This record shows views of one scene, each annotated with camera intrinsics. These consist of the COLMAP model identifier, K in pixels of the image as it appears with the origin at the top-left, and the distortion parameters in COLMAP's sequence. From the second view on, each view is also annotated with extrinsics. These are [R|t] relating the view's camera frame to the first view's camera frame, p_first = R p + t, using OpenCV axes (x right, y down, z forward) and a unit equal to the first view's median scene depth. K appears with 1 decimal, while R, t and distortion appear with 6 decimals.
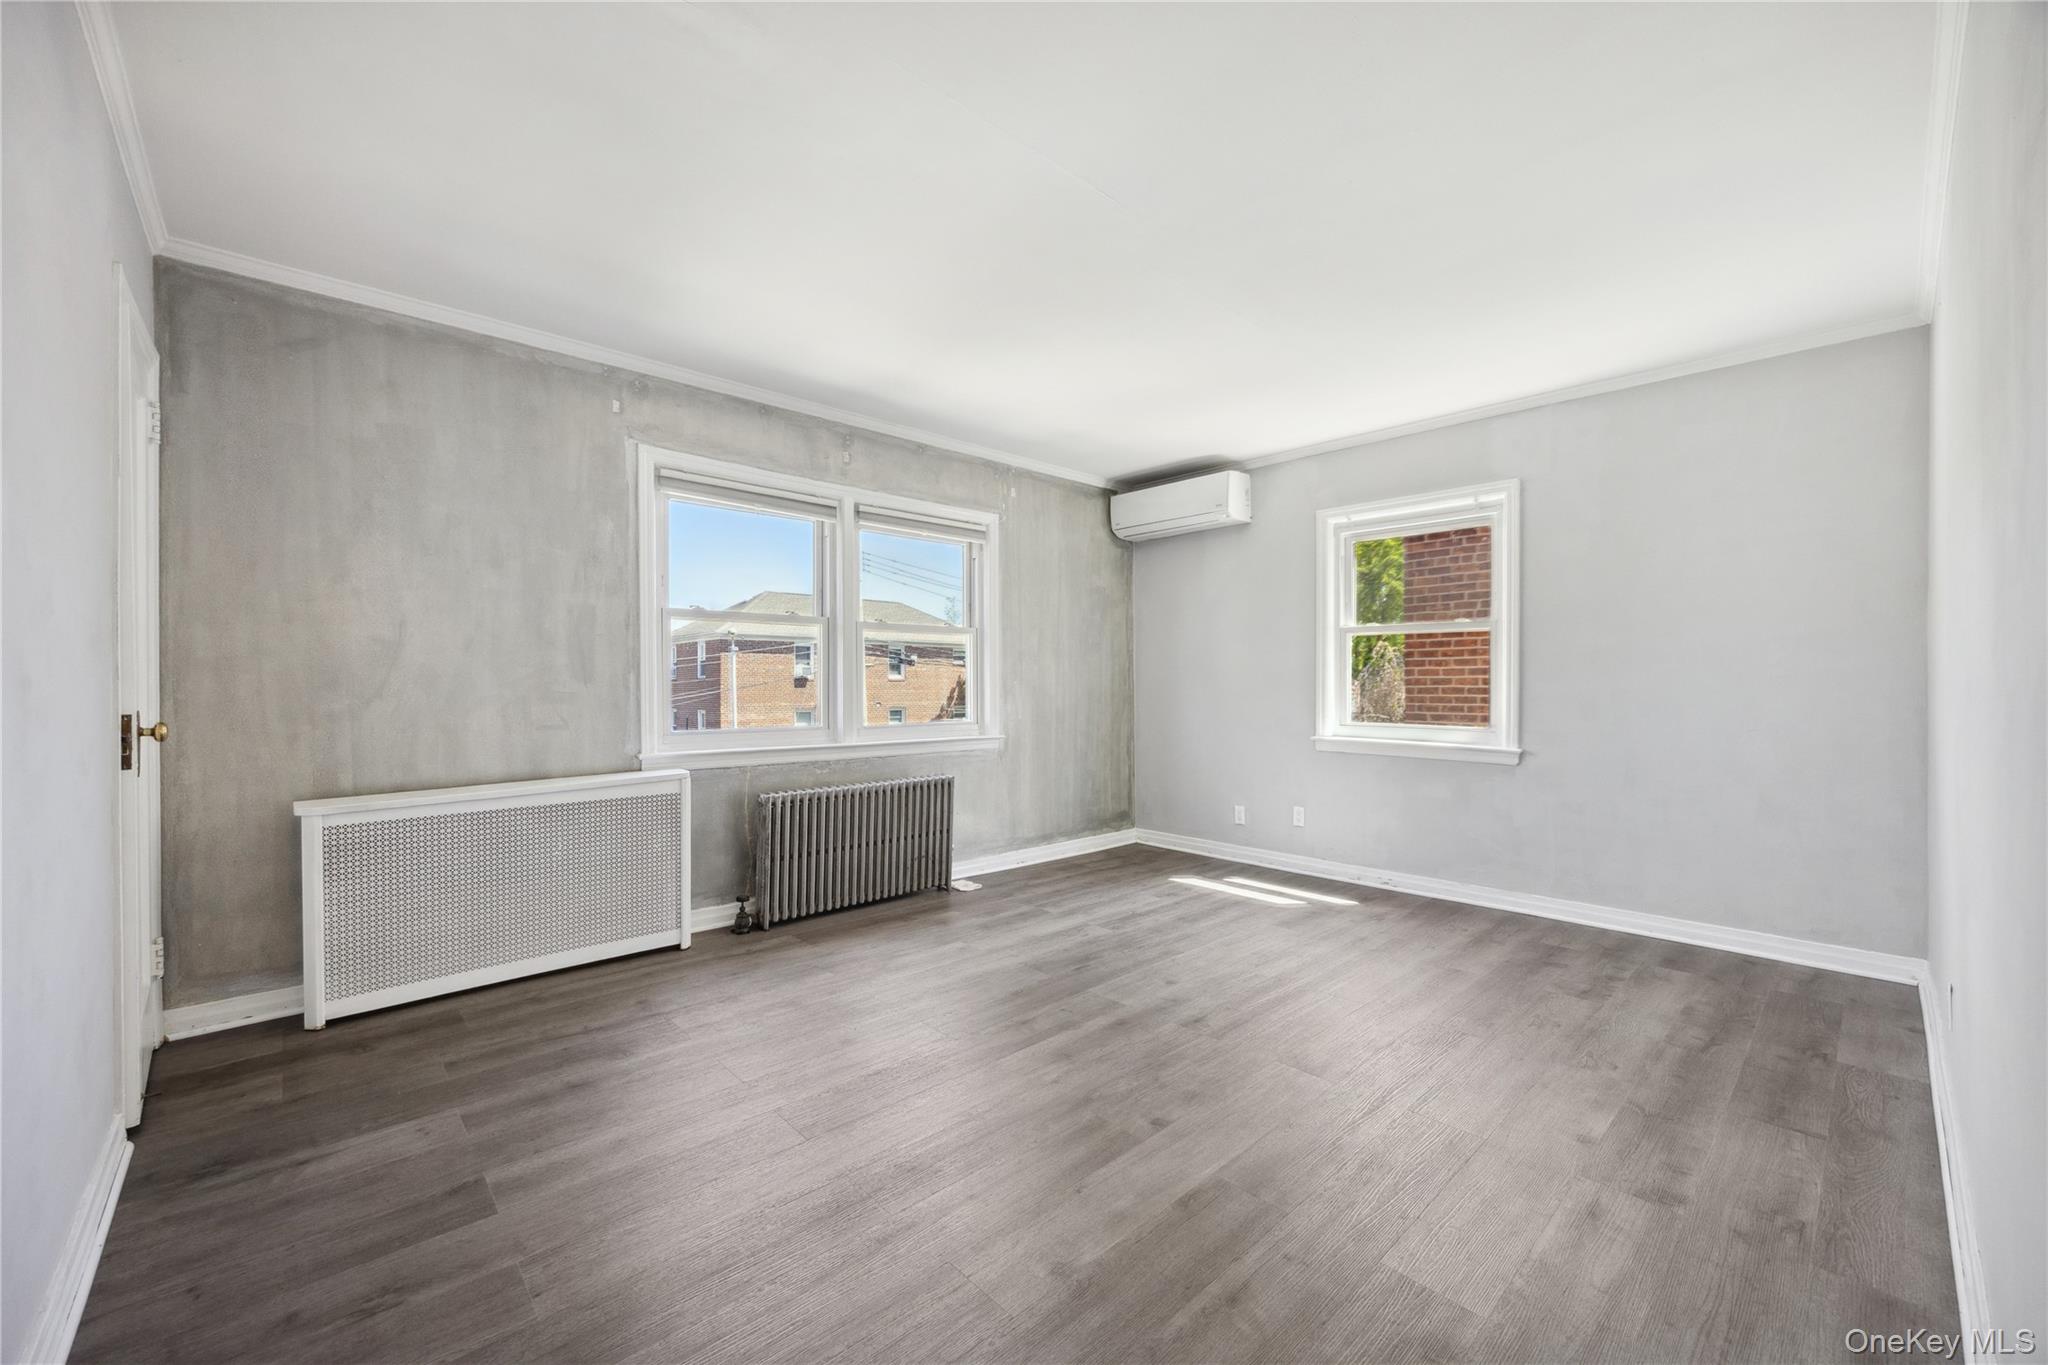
lens RADIAL K [[811.4, 0, 1024.0], [0, 811.4, 690.1], [0, 0, 1]] dist [-0.002580, -0.000189]
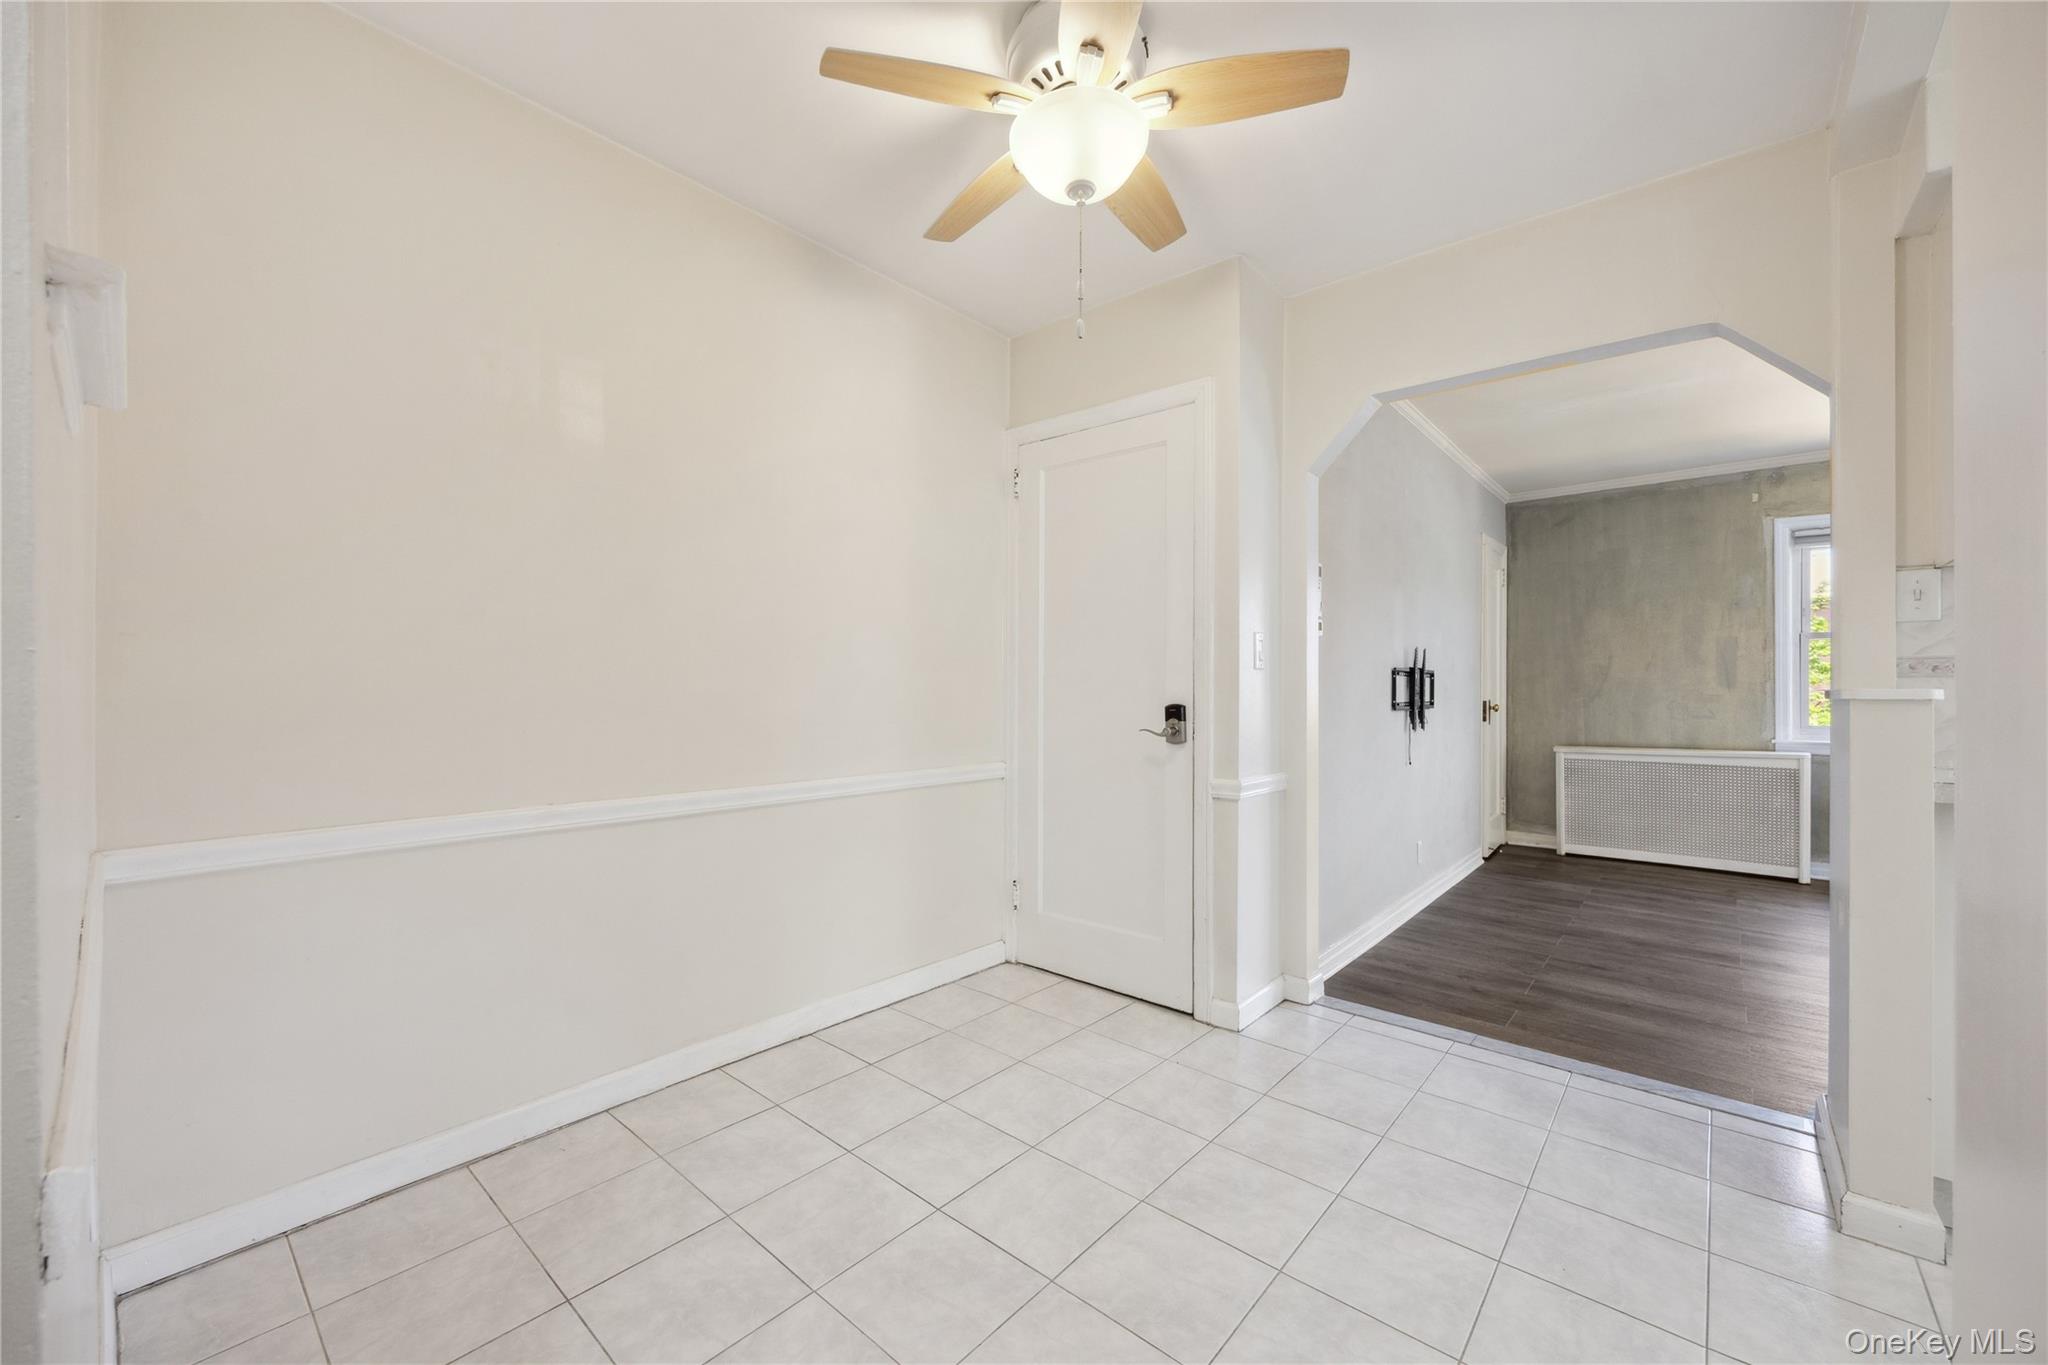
lens RADIAL K [[824.3, 0, 1024.0], [0, 824.3, 682.5], [0, 0, 1]] dist [0.000761, 0.000179]
pose [[0.097843, -0.002396, -0.995199, 0.917058], [-0.007189, 0.999969, -0.003115, -0.006729], [0.995176, 0.007459, 0.097822, -0.485919]]
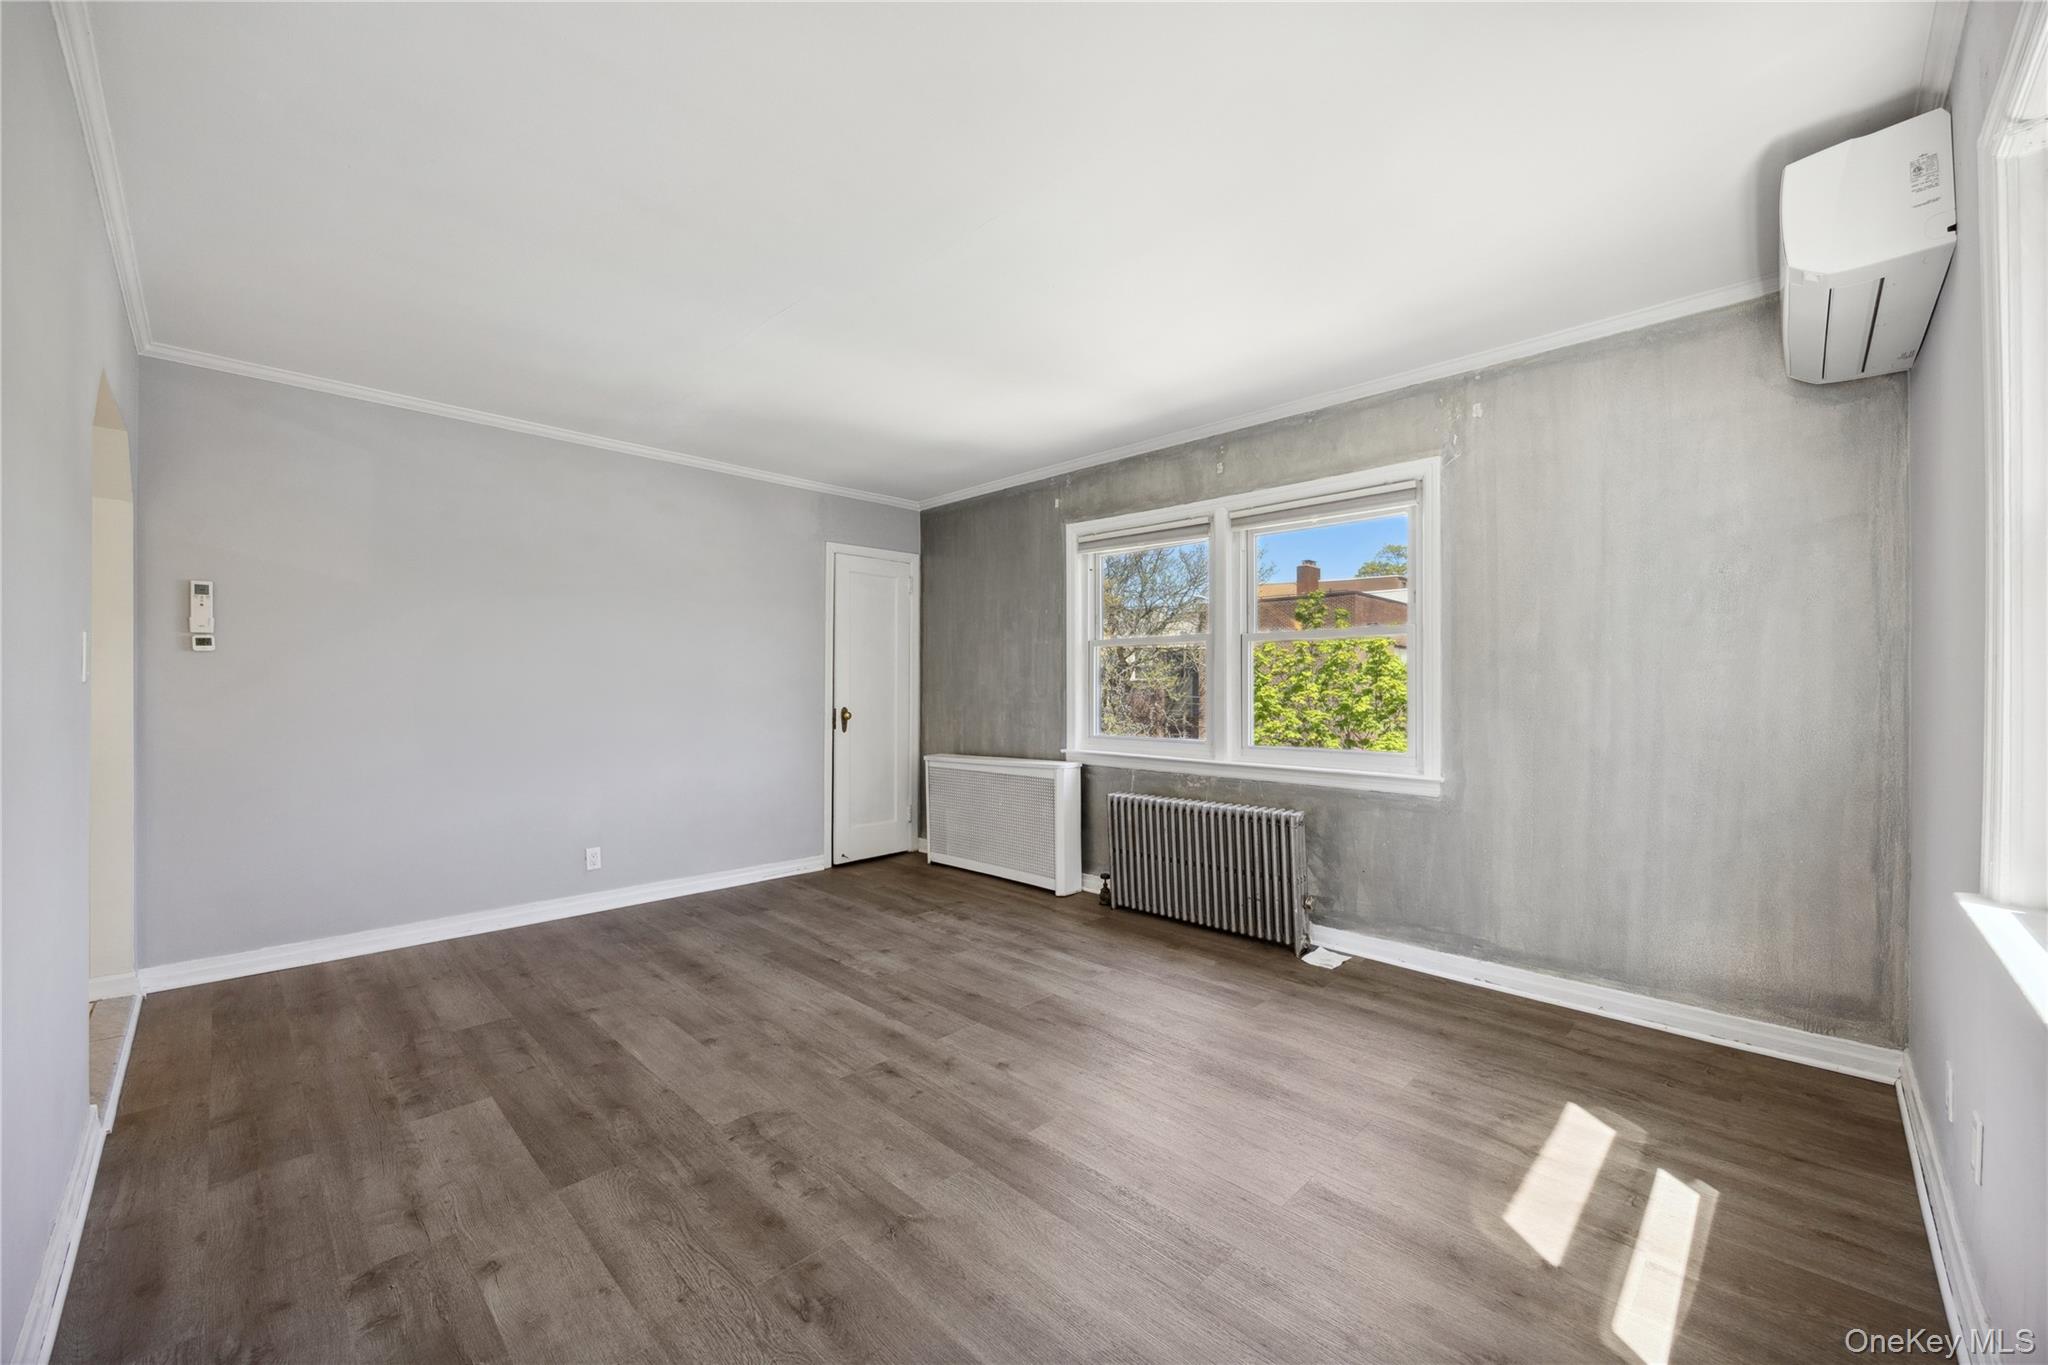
lens RADIAL K [[801.4, 0, 1024.1], [0, 801.4, 690.8], [0, 0, 1]] dist [-0.000689, -0.000038]
pose [[0.033538, 0.002884, -0.999433, 0.994121], [-0.008118, 0.999964, 0.002614, -0.026044], [0.999404, 0.008026, 0.033560, 0.985139]]
